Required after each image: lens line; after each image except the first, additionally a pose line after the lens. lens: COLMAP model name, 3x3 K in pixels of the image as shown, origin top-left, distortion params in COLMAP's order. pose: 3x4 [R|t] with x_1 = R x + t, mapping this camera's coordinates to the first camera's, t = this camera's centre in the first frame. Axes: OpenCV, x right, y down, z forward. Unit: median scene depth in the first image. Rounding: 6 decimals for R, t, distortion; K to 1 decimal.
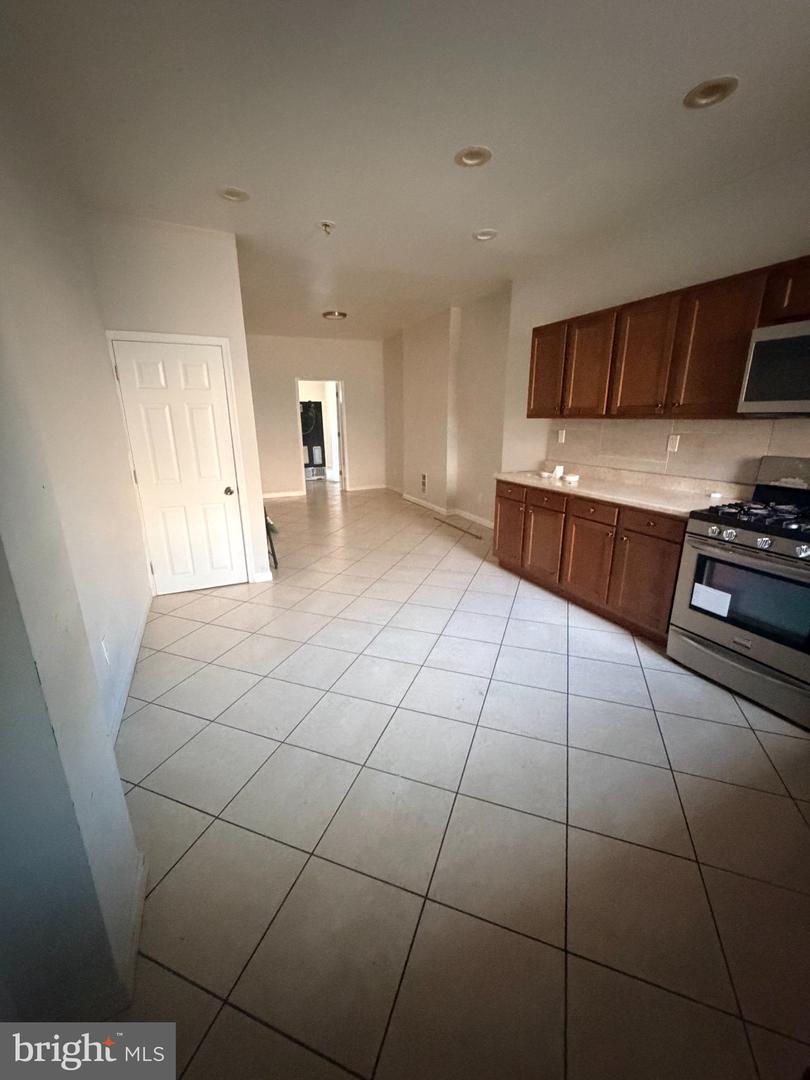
lens RADIAL K [[433.6, 0, 409.3], [0, 433.6, 539.2], [0, 0, 1]] dist [0.001537, -0.000463]
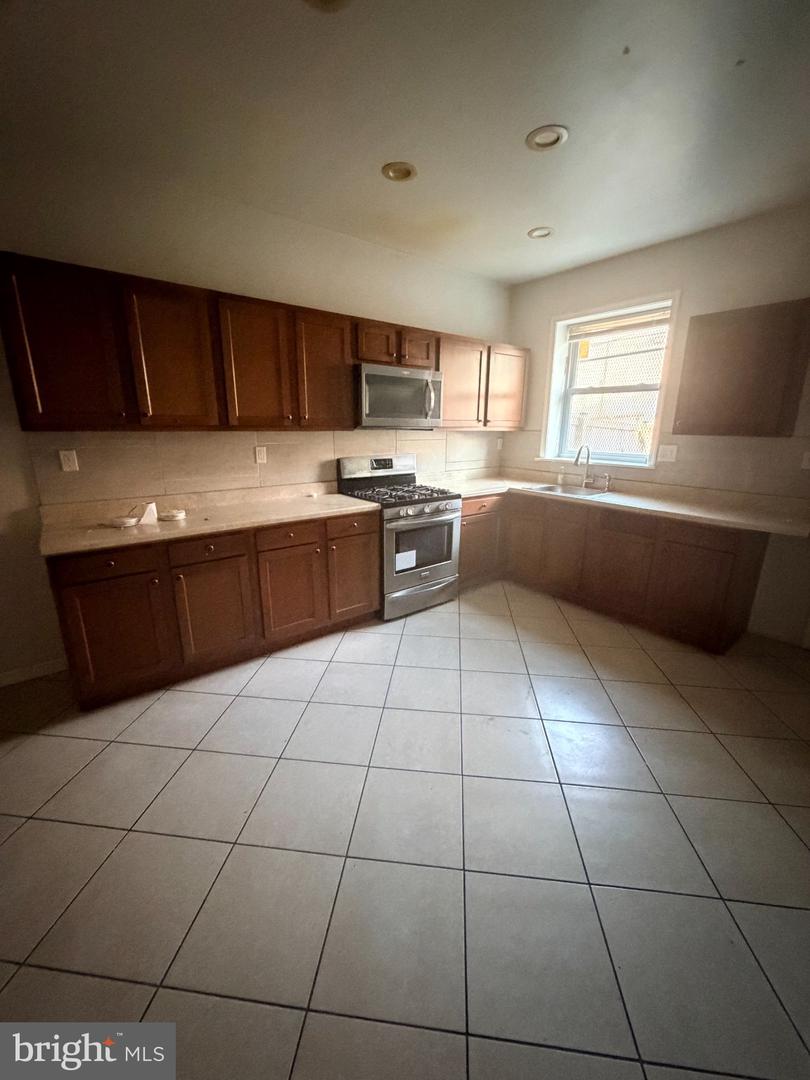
lens RADIAL K [[433.6, 0, 408.7], [0, 433.6, 539.5], [0, 0, 1]] dist [0.001537, -0.000463]
pose [[-0.240545, -0.240527, 0.940364, -0.472420], [0.264760, 0.915814, 0.301973, -0.266958], [-0.933831, 0.321609, -0.156613, 0.944927]]
